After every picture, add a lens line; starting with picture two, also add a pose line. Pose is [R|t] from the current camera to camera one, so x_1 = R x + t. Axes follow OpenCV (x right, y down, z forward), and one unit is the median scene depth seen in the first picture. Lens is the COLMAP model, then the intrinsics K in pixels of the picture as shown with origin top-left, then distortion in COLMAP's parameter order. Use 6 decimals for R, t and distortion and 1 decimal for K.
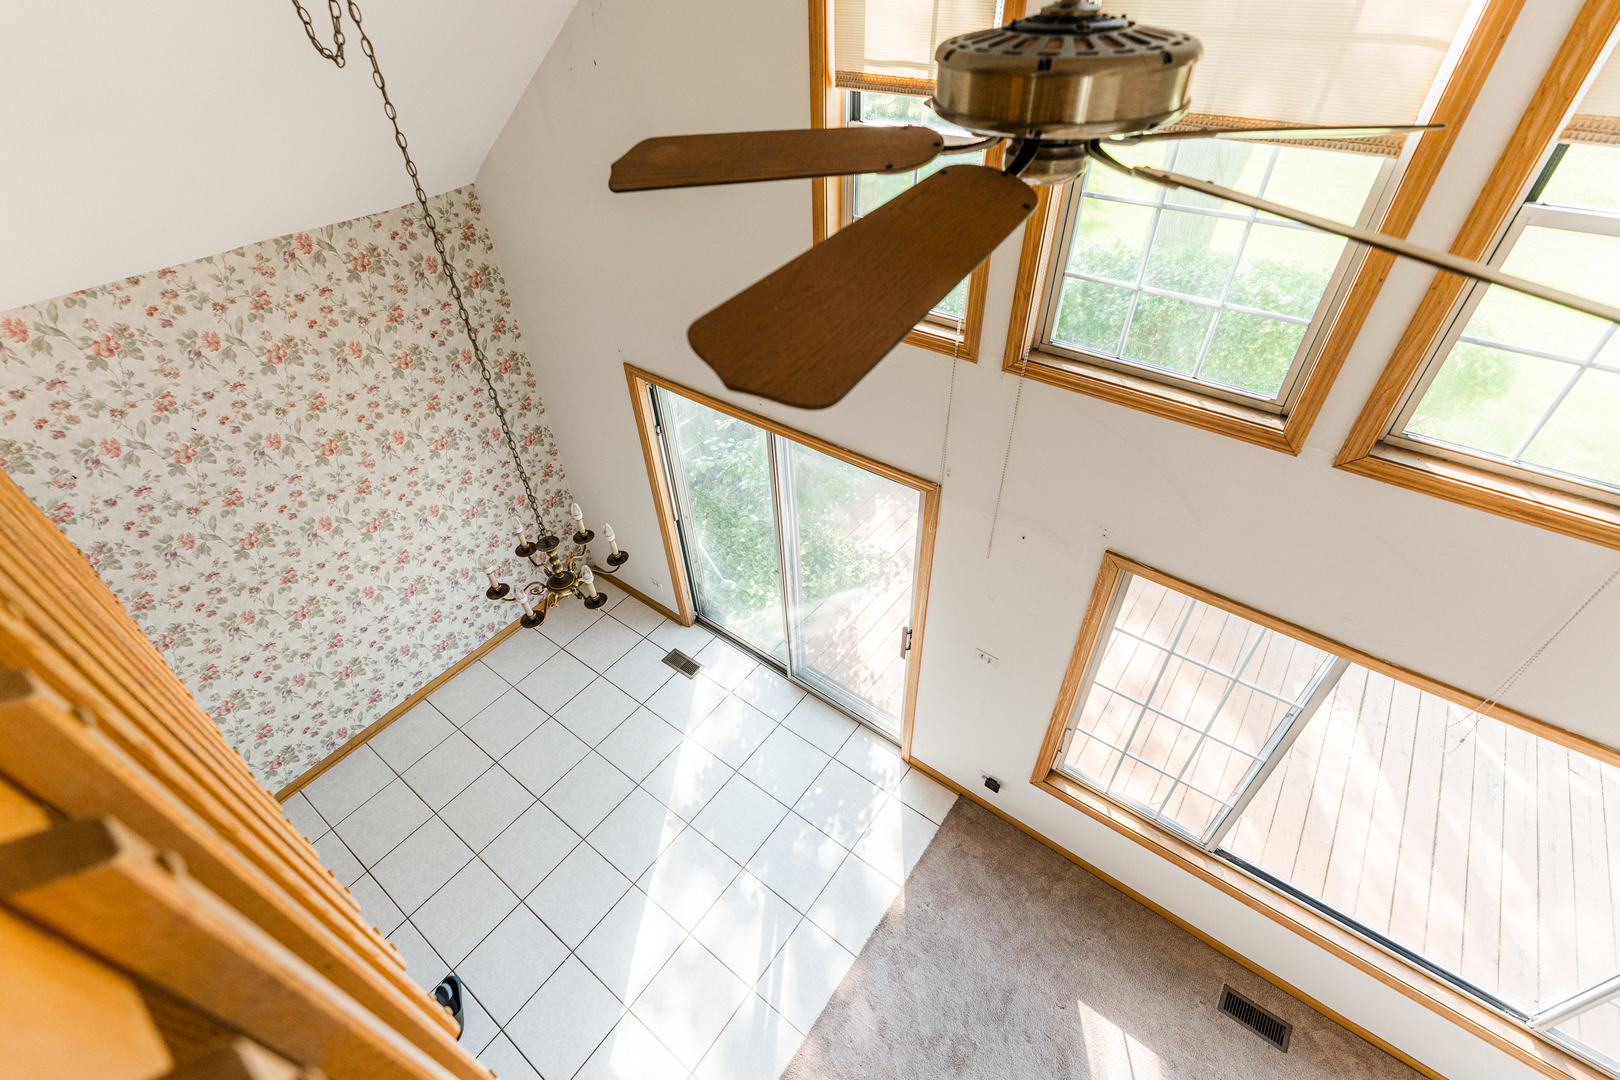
lens RADIAL K [[713.2, 0, 795.5], [0, 713.2, 542.4], [0, 0, 1]] dist [-0.004064, -0.001574]
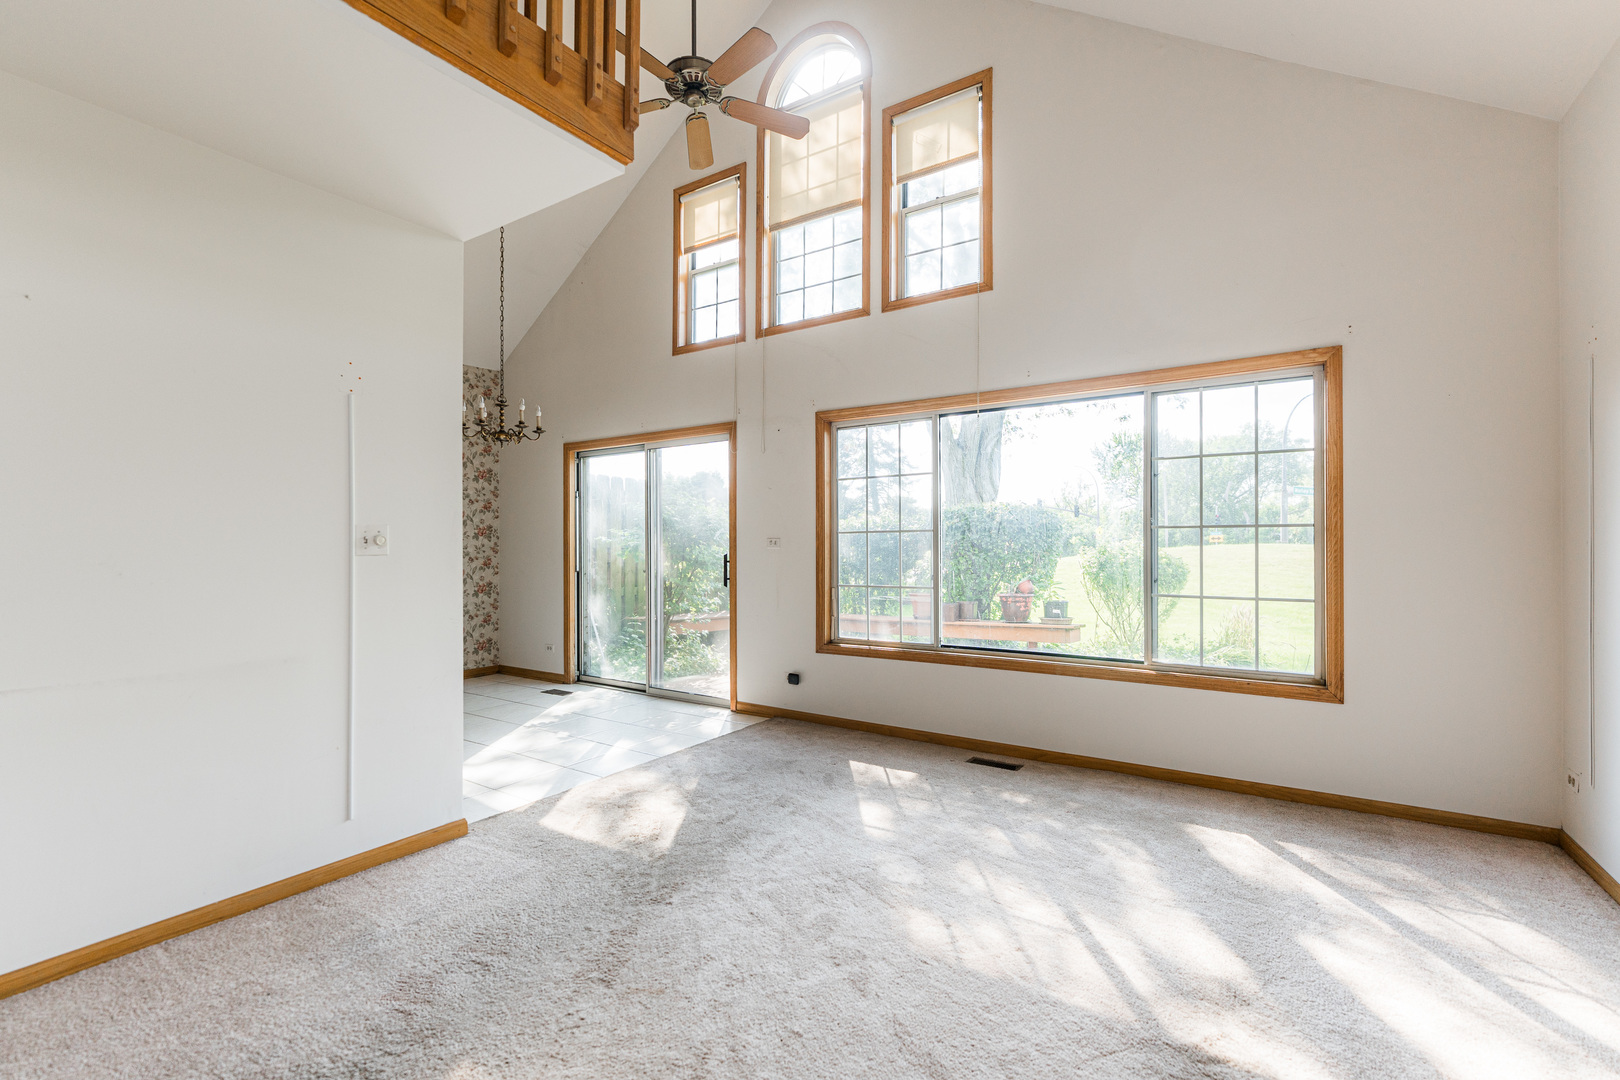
lens RADIAL K [[713.2, 0, 800.5], [0, 713.2, 542.6], [0, 0, 1]] dist [-0.004064, -0.001574]
pose [[0.997061, 0.041488, 0.064411, 0.197656], [0.012285, 0.743249, -0.668902, 1.000886], [-0.075625, 0.667727, 0.740555, -0.086068]]
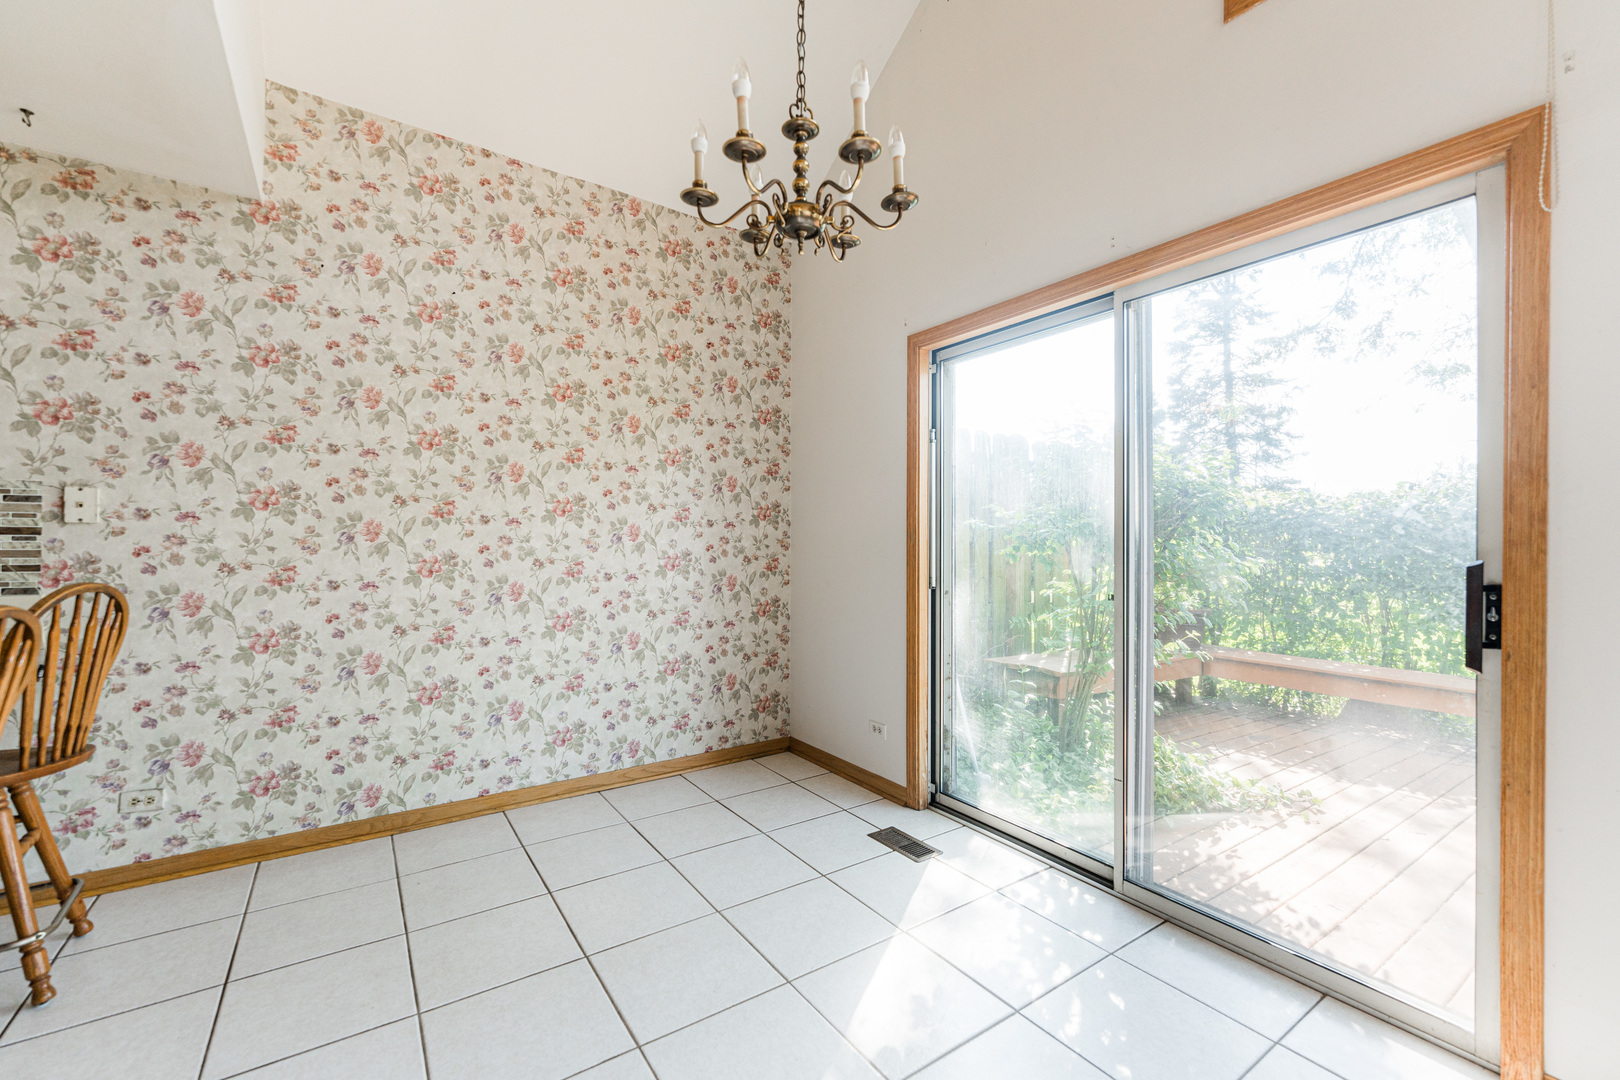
lens RADIAL K [[682.1, 0, 807.8], [0, 682.1, 540.2], [0, 0, 1]] dist [-0.007422, 0.000904]
pose [[0.951403, 0.045157, -0.304621, -0.098566], [-0.234329, 0.747976, -0.620985, 0.445297], [0.199807, 0.662188, 0.722208, 0.557163]]
